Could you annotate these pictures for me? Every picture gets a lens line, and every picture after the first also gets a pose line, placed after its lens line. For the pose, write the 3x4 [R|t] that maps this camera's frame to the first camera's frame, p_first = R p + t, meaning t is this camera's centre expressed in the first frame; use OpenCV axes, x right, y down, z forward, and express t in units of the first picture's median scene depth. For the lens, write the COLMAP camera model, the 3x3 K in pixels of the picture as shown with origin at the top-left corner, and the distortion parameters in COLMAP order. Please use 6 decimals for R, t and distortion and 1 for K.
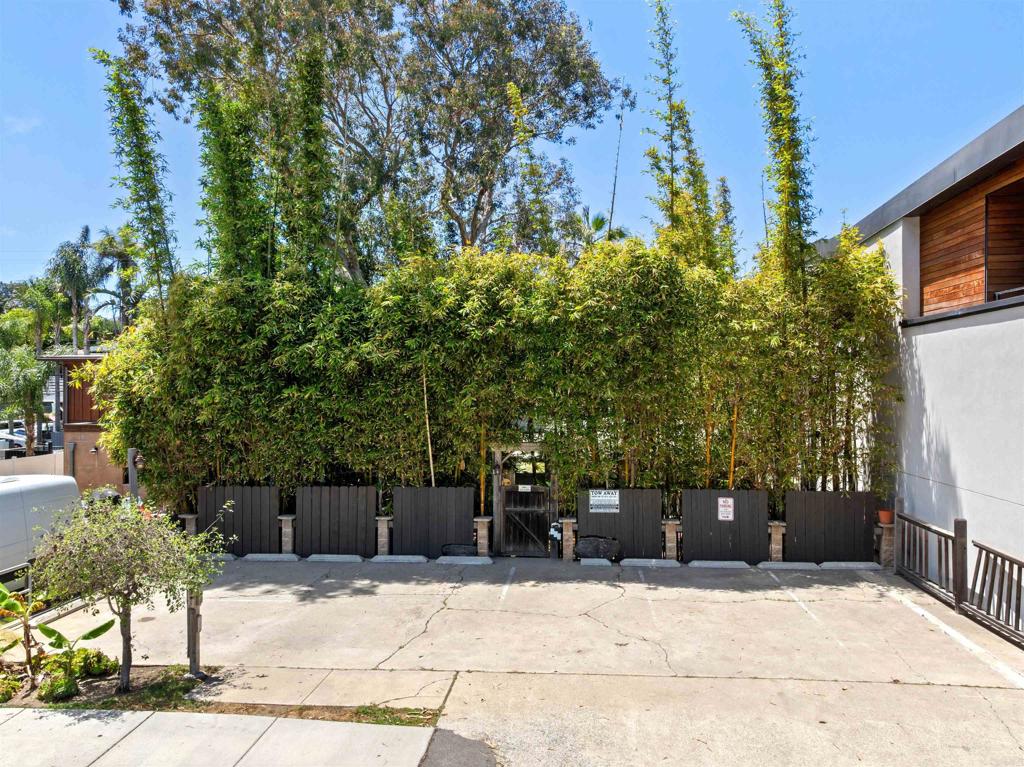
lens RADIAL K [[722.8, 0, 512.0], [0, 722.8, 383.5], [0, 0, 1]] dist [0.006720, 0.009549]
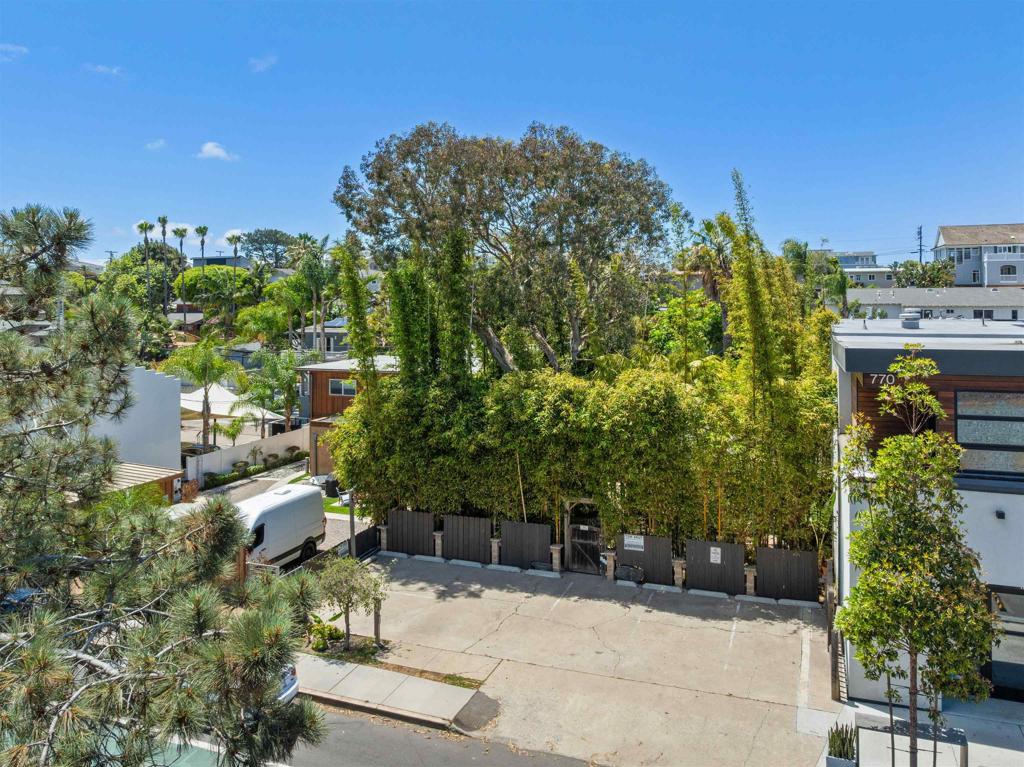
lens RADIAL K [[720.1, 0, 513.0], [0, 720.1, 275.8], [0, 0, 1]] dist [0.000600, -0.050640]
pose [[0.964136, -0.013579, -0.265061, 0.306035], [0.004006, 0.999321, -0.036623, -0.358299], [0.265378, 0.034247, 0.963536, -0.561702]]
